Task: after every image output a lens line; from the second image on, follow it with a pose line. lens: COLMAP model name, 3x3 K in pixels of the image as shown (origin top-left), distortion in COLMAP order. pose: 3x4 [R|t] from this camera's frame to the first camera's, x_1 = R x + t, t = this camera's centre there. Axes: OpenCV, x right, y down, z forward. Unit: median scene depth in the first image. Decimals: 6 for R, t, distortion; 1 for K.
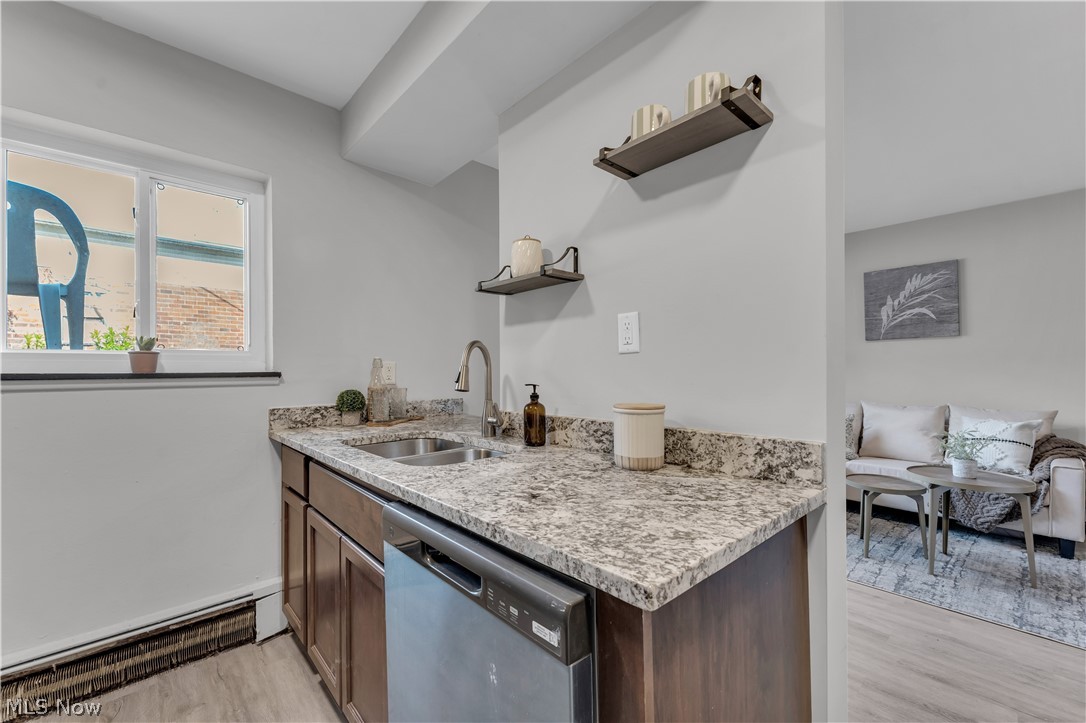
lens RADIAL K [[439.8, 0, 537.5], [0, 439.8, 369.7], [0, 0, 1]] dist [0.001333, 0.000006]
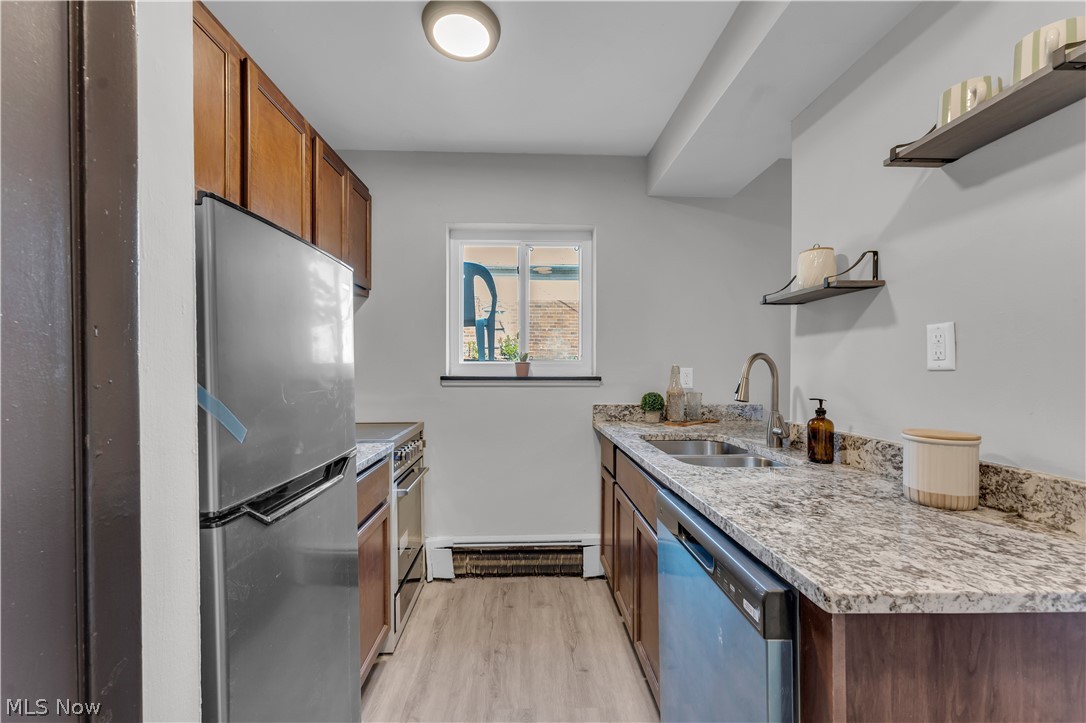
lens RADIAL K [[439.8, 0, 537.5], [0, 439.8, 369.7], [0, 0, 1]] dist [0.001333, 0.000006]
pose [[0.763072, 0.012917, -0.646184, 0.144672], [-0.006485, 0.999903, 0.012330, -0.039620], [0.646281, -0.005218, 0.763082, -0.141570]]
